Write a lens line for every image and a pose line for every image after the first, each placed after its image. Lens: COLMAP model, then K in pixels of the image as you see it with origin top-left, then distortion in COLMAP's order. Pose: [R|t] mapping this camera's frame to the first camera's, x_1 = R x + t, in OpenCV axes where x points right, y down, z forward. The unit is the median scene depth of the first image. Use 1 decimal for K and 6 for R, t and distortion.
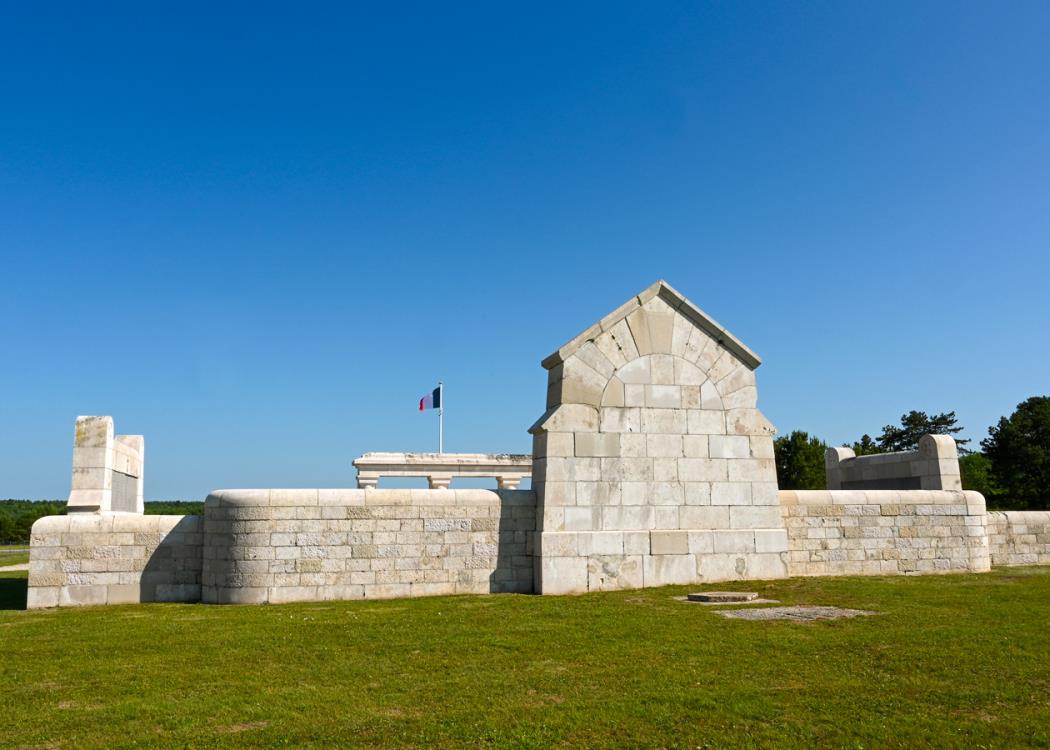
lens RADIAL K [[782.2, 0, 527.0], [0, 782.2, 389.1], [0, 0, 1]] dist [0.000569, -0.000135]
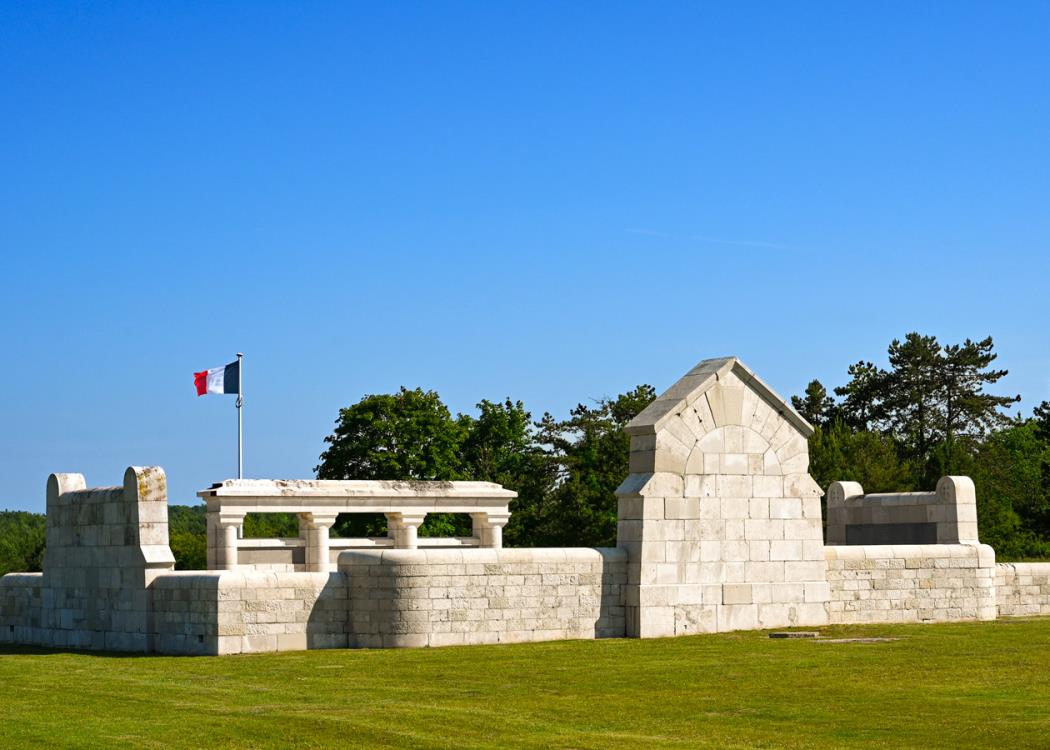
lens RADIAL K [[1887.7, 0, 525.0], [0, 1887.7, 375.0], [0, 0, 1]] dist [0.004306, -0.030616]
pose [[0.966806, 0.021913, 0.254570, -0.789914], [-0.038285, 0.997492, 0.059536, -0.262001], [-0.252627, -0.067306, 0.965220, -1.488284]]
